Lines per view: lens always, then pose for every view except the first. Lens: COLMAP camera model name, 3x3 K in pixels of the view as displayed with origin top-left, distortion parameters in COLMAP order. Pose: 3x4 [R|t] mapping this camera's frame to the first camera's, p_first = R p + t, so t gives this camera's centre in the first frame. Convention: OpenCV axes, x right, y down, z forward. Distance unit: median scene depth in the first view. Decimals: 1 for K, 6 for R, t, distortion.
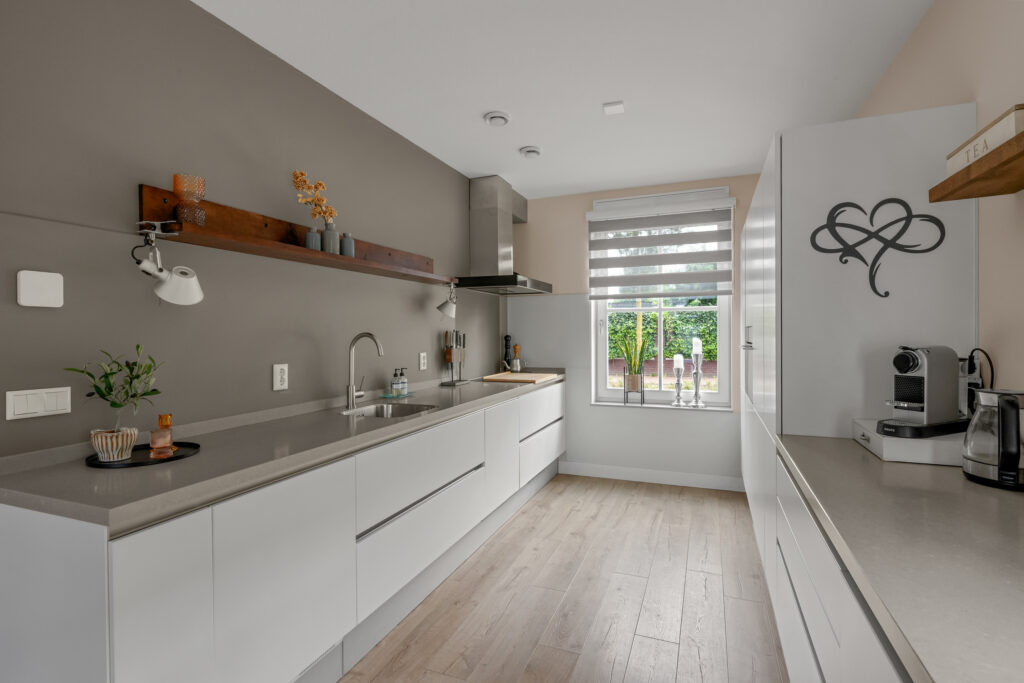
lens RADIAL K [[497.6, 0, 511.7], [0, 497.6, 337.3], [0, 0, 1]] dist [0.000166, -0.000035]
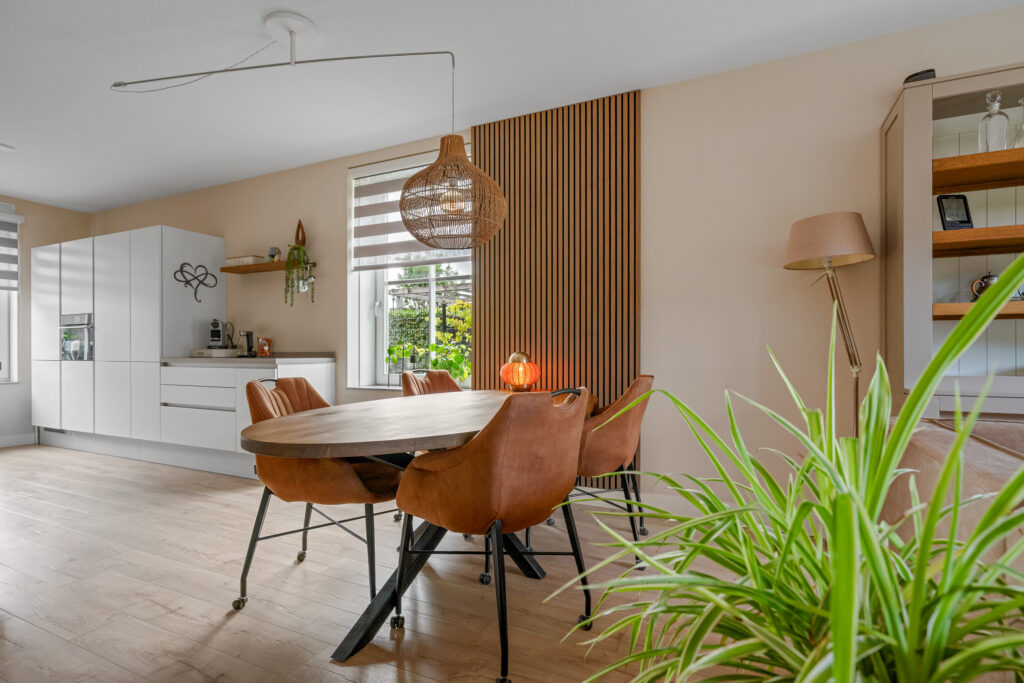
lens RADIAL K [[497.6, 0, 510.5], [0, 497.6, 347.5], [0, 0, 1]] dist [0.000166, -0.000035]
pose [[0.056500, 0.008925, 0.998363, -1.771220], [0.010921, 0.999895, -0.009557, 0.201263], [-0.998343, 0.011443, 0.056396, -0.782576]]
